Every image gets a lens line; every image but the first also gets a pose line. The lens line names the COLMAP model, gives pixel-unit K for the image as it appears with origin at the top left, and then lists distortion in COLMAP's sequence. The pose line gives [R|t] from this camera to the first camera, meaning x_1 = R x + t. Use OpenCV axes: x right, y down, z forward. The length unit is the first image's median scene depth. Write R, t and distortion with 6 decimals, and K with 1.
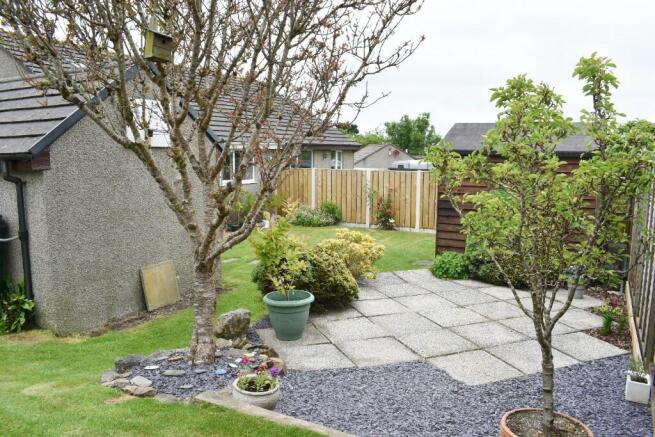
lens RADIAL K [[521.2, 0, 327.5], [0, 521.2, 218.5], [0, 0, 1]] dist [-0.083366, -0.000753]
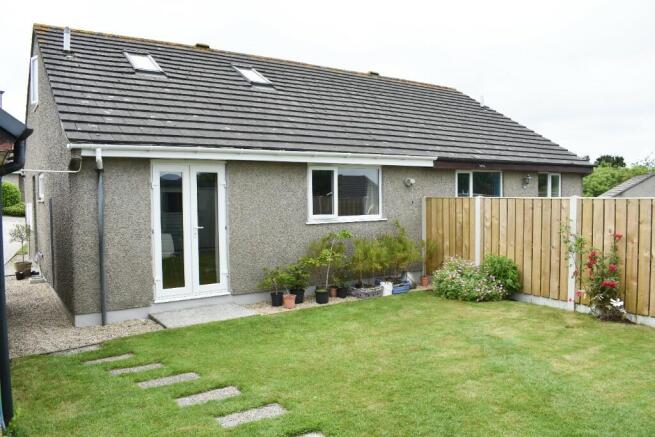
lens RADIAL K [[521.2, 0, 327.5], [0, 521.2, 218.5], [0, 0, 1]] dist [-0.083366, -0.000753]
pose [[0.886678, 0.008348, -0.462313, 0.095872], [-0.043526, 0.996904, -0.065478, -0.028473], [0.460335, 0.078180, 0.884296, 0.438073]]
